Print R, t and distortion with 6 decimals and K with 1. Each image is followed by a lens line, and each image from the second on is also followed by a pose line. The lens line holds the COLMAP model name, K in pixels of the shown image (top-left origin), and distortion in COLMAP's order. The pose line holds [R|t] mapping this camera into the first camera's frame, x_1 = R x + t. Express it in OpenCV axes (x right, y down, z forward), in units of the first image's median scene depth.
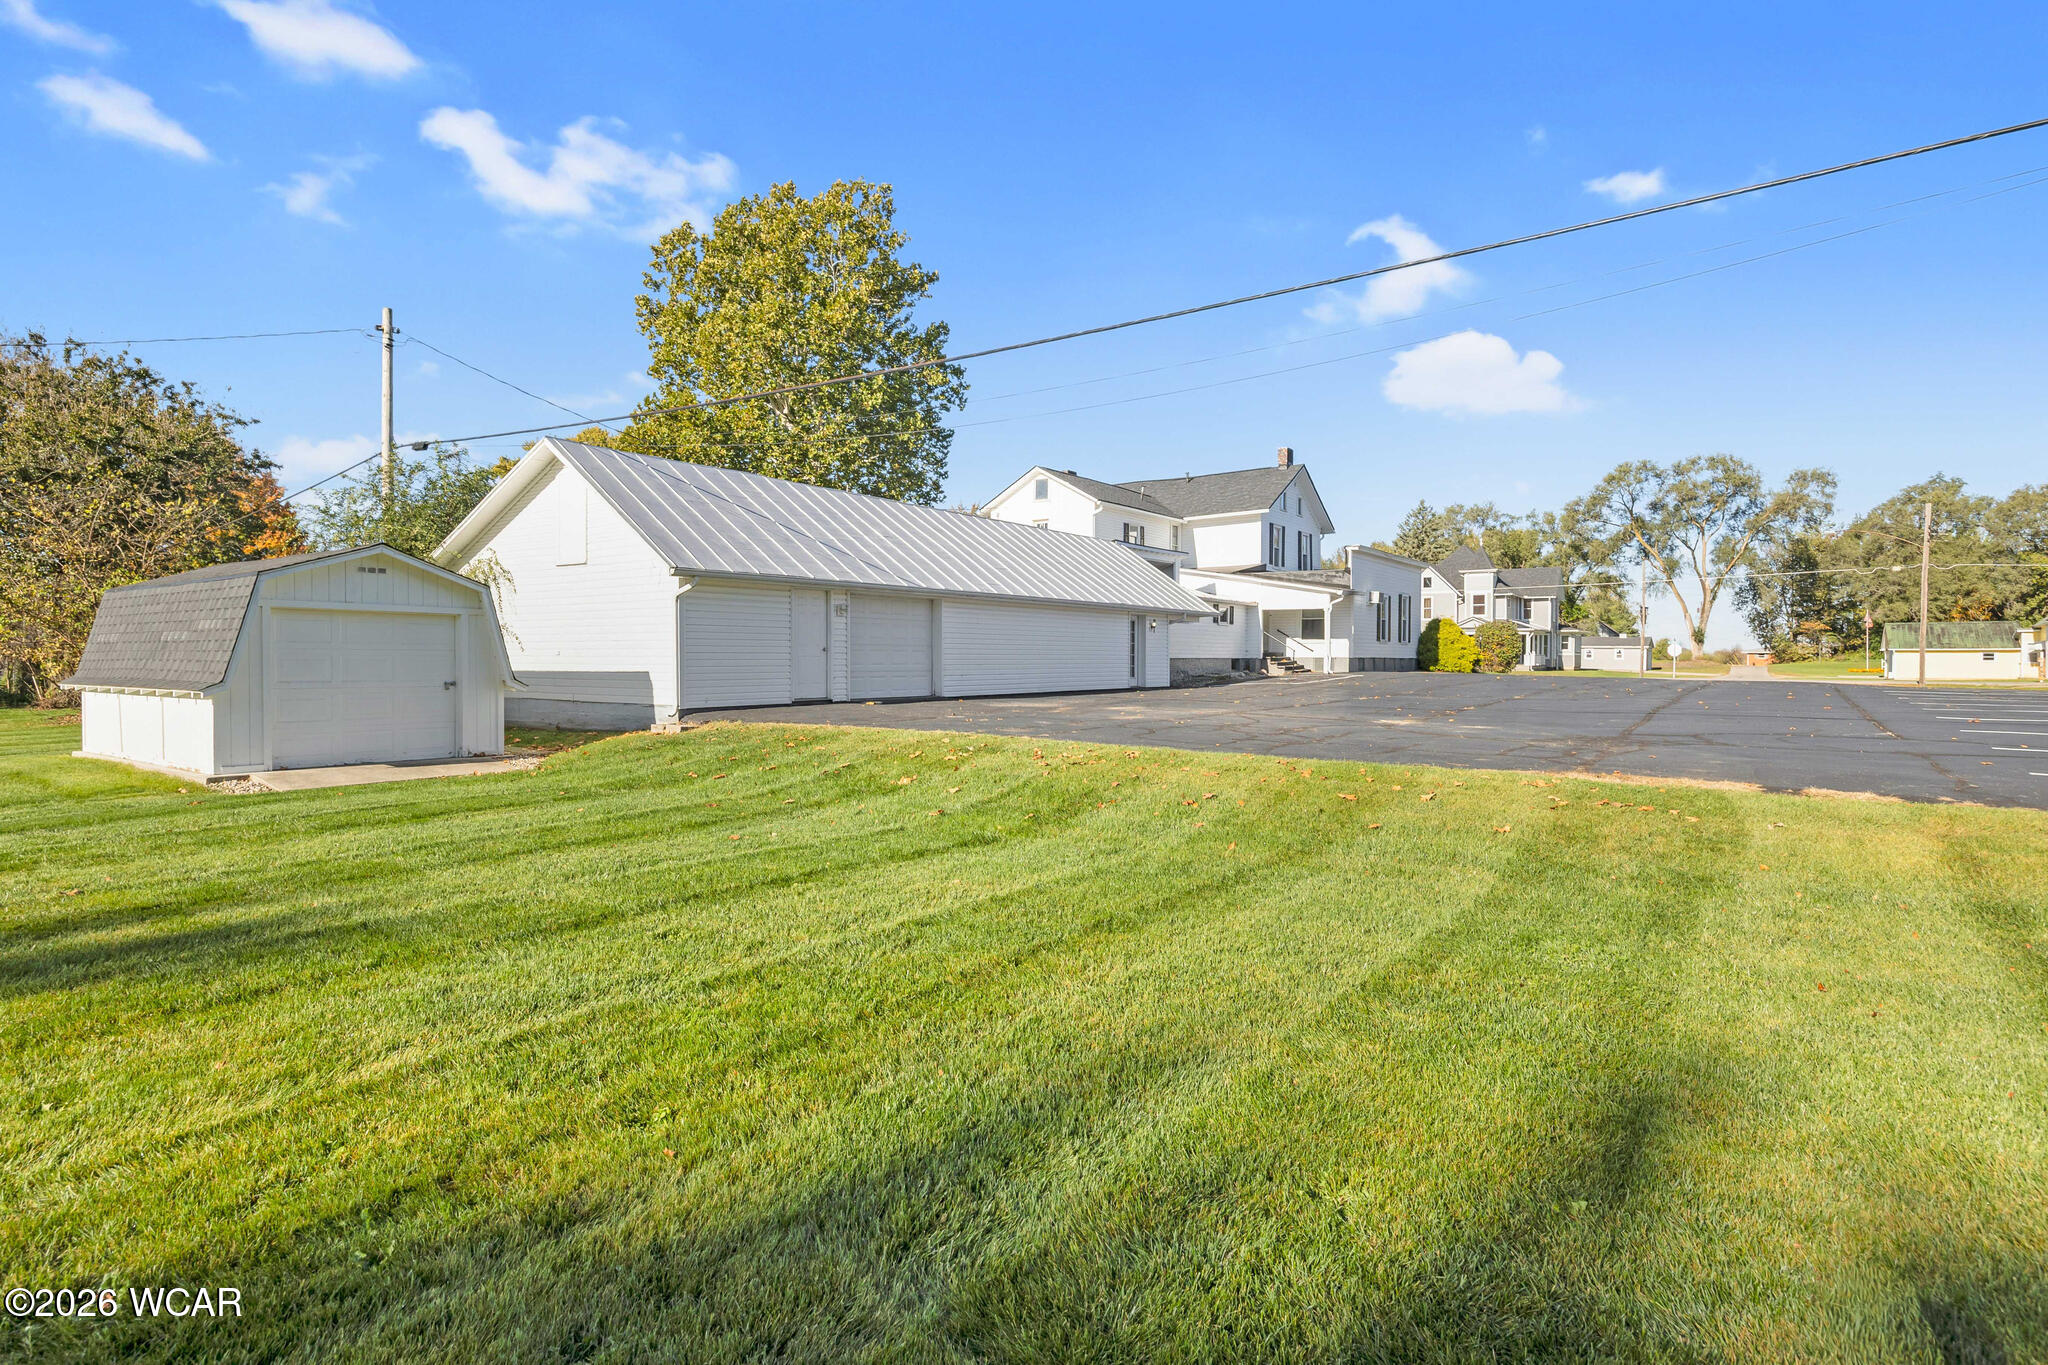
lens RADIAL K [[1055.4, 0, 1022.9], [0, 1055.4, 672.2], [0, 0, 1]] dist [-0.000841, 0.000280]
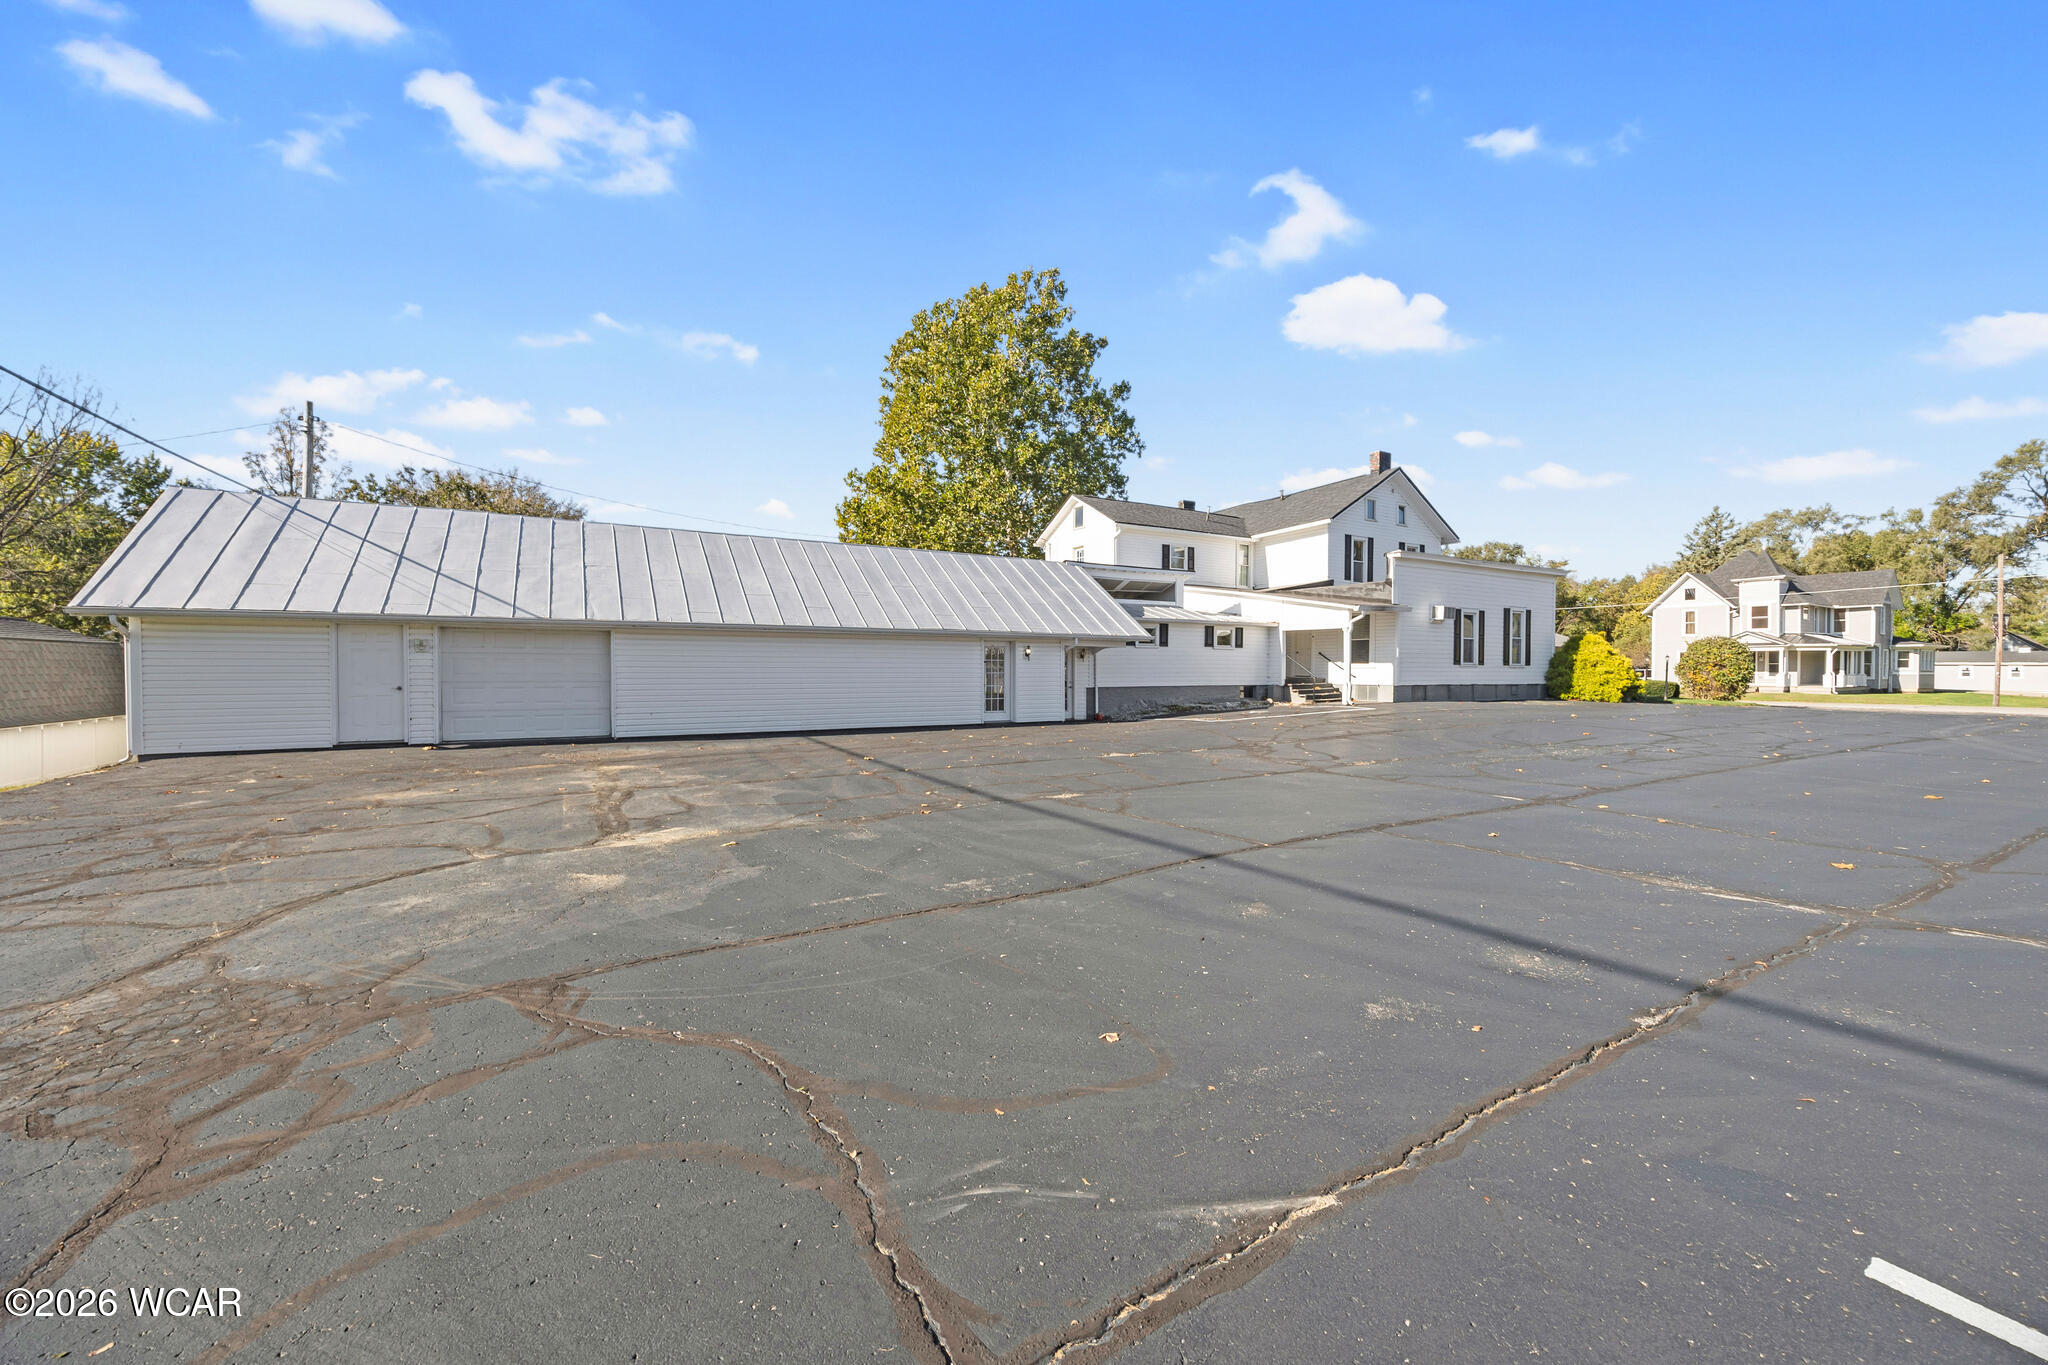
lens RADIAL K [[793.2, 0, 1026.3], [0, 793.2, 679.9], [0, 0, 1]] dist [-0.002292, -0.000267]
pose [[0.909395, 0.003265, -0.415920, 0.214463], [-0.004710, 0.999986, -0.002448, -0.010657], [0.415906, 0.004185, 0.909398, 0.210906]]
